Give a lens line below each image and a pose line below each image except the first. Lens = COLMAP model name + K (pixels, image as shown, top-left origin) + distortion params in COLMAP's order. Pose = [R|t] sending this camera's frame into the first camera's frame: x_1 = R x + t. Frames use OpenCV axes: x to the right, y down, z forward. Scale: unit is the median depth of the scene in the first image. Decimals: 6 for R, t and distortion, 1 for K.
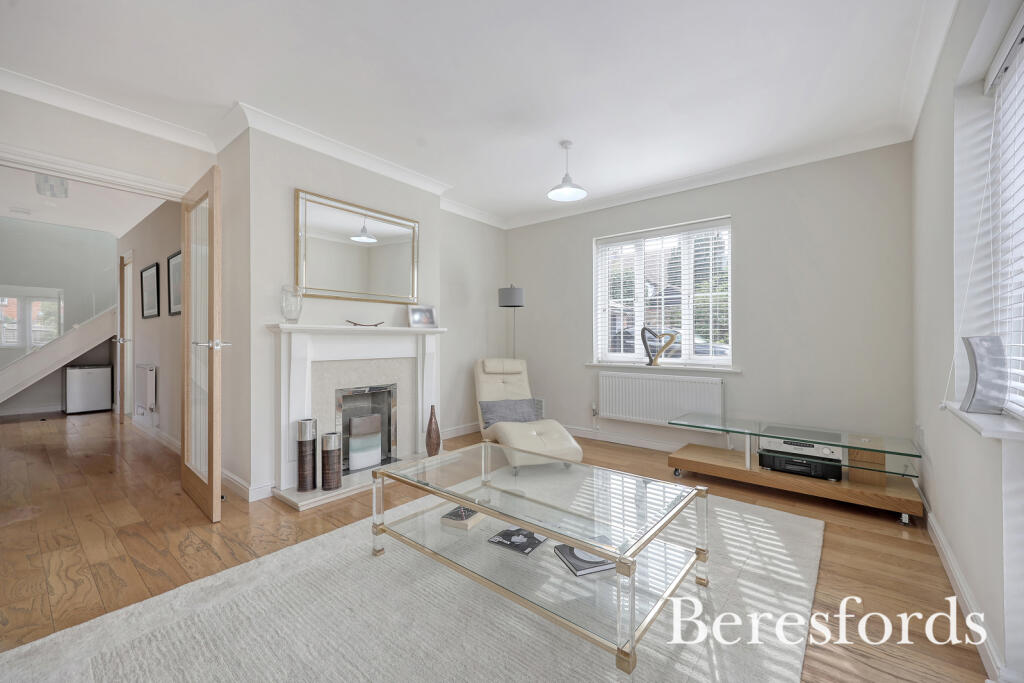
lens RADIAL K [[407.5, 0, 507.5], [0, 407.5, 340.3], [0, 0, 1]] dist [0.000714, 0.000008]
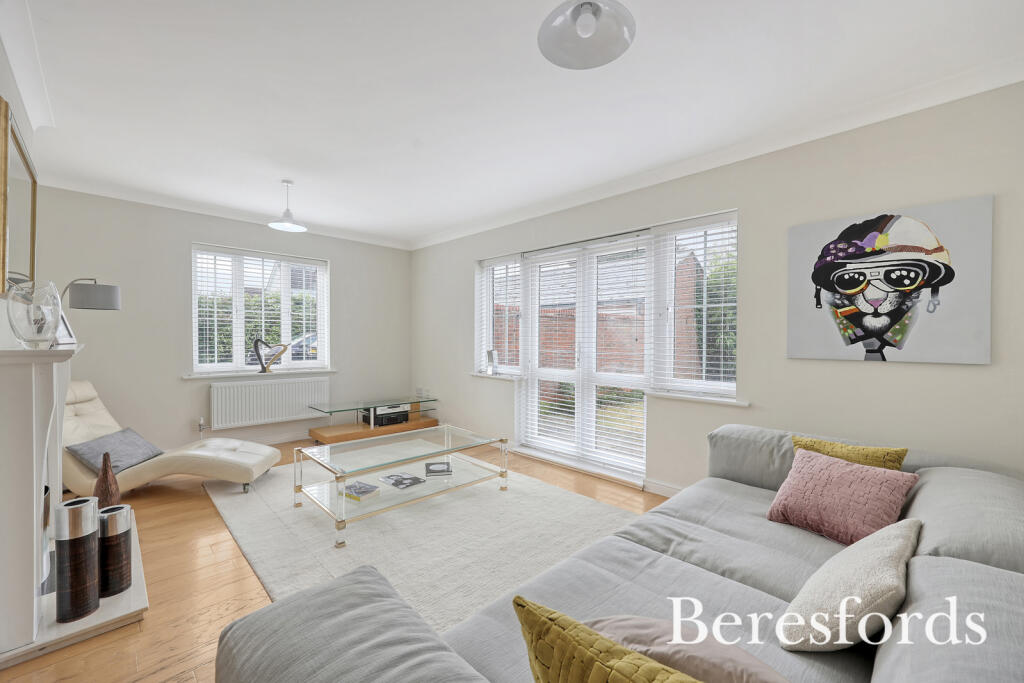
lens RADIAL K [[407.5, 0, 507.5], [0, 407.5, 340.3], [0, 0, 1]] dist [0.000714, 0.000008]
pose [[0.119653, -0.006347, 0.992795, -0.926804], [-0.006524, 0.999953, 0.007179, -0.053752], [-0.992794, -0.007336, 0.119606, 0.249681]]
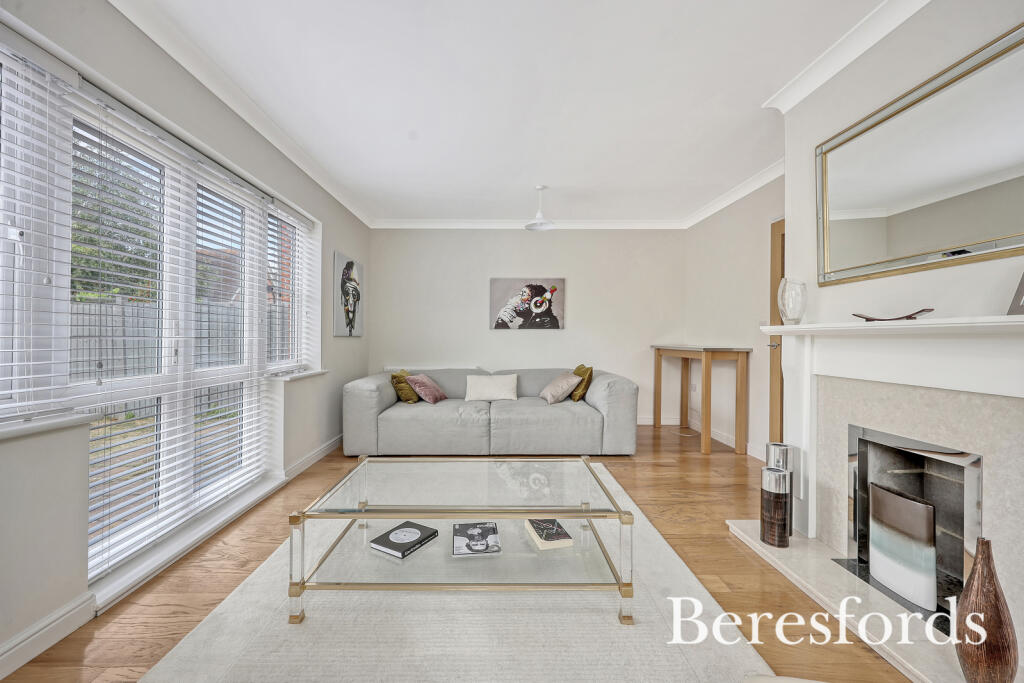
lens RADIAL K [[407.5, 0, 507.5], [0, 407.5, 340.3], [0, 0, 1]] dist [0.000714, 0.000008]
pose [[-0.766274, 0.004700, -0.642497, 0.396277], [0.004077, 0.999989, 0.002453, -0.013880], [0.642501, -0.000740, -0.766284, 1.141944]]
